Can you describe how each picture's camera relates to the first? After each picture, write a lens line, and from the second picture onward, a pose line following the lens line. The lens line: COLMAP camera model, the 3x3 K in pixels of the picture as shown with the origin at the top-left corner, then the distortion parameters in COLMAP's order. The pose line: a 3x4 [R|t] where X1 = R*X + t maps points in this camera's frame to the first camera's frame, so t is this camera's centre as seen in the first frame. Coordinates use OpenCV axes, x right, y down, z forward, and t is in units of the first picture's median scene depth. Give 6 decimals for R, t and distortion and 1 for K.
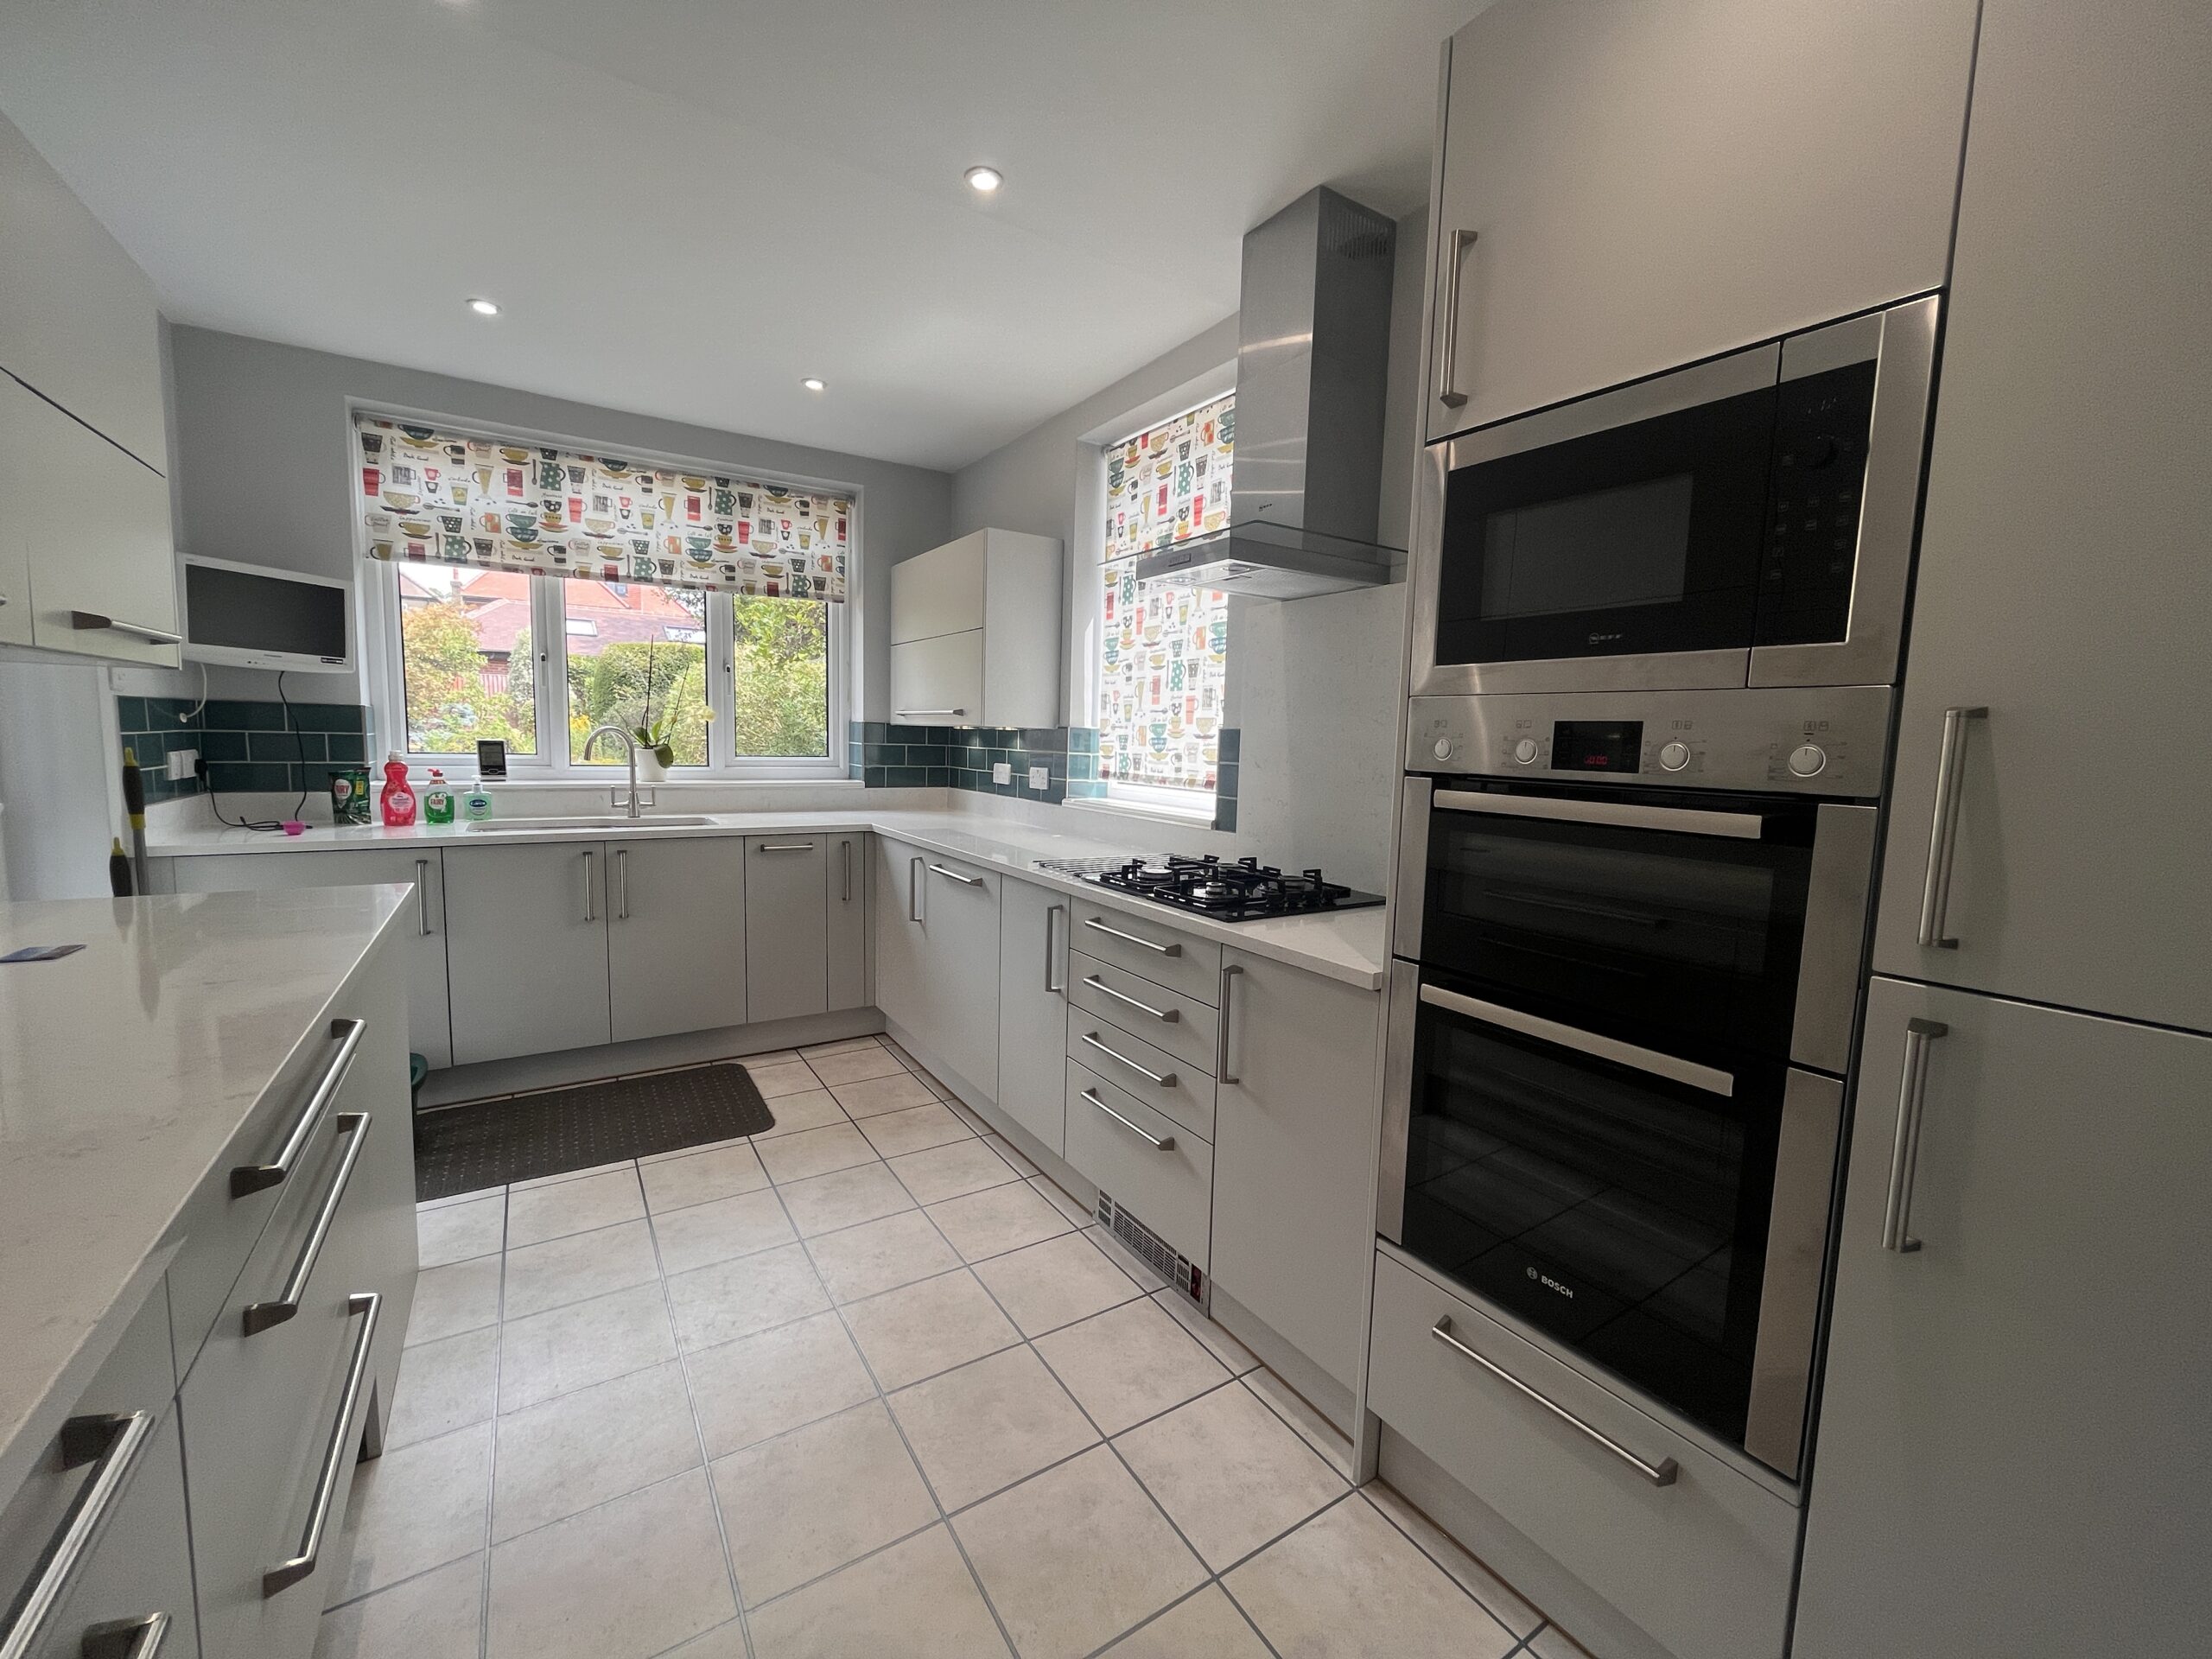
lens RADIAL K [[890.4, 0, 1118.0], [0, 890.4, 831.0], [0, 0, 1]] dist [0.001365, -0.000420]
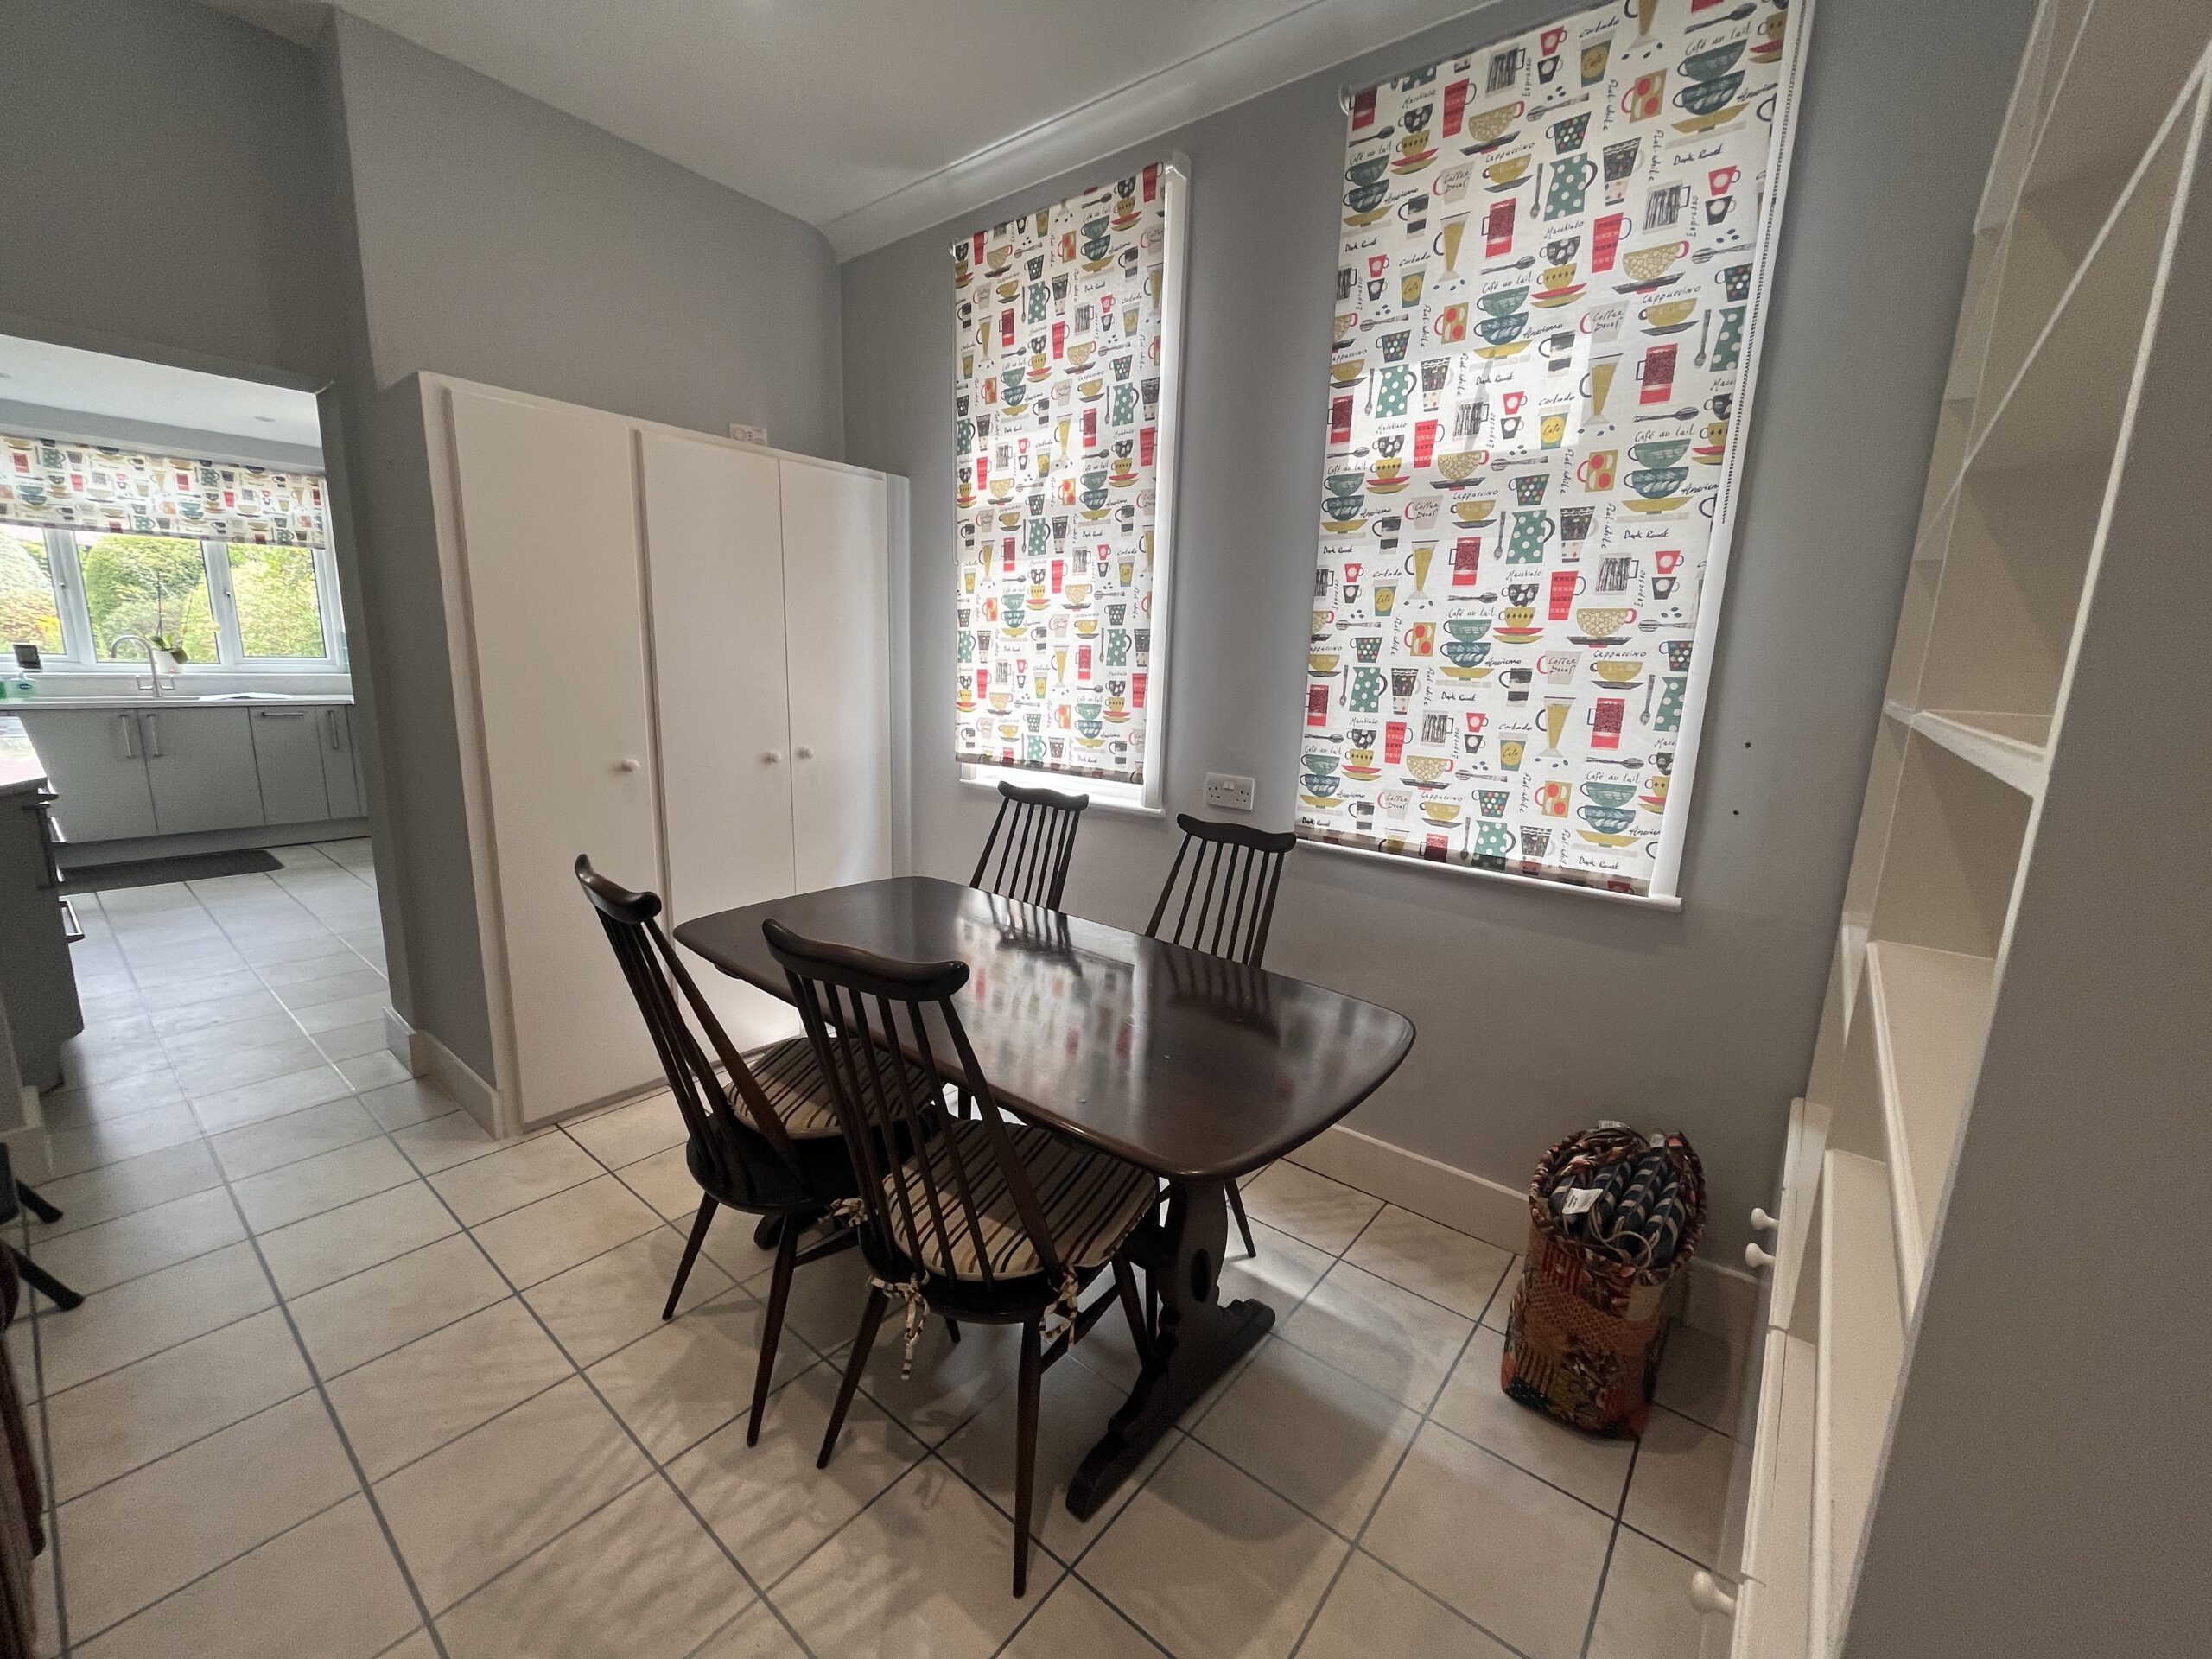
lens RADIAL K [[890.4, 0, 1115.6], [0, 890.4, 827.6], [0, 0, 1]] dist [0.001365, -0.000420]
pose [[0.949647, -0.056819, 0.308128, 0.493217], [0.026361, 0.994422, 0.102128, 0.089093], [-0.312212, -0.088863, 0.945847, -0.907528]]
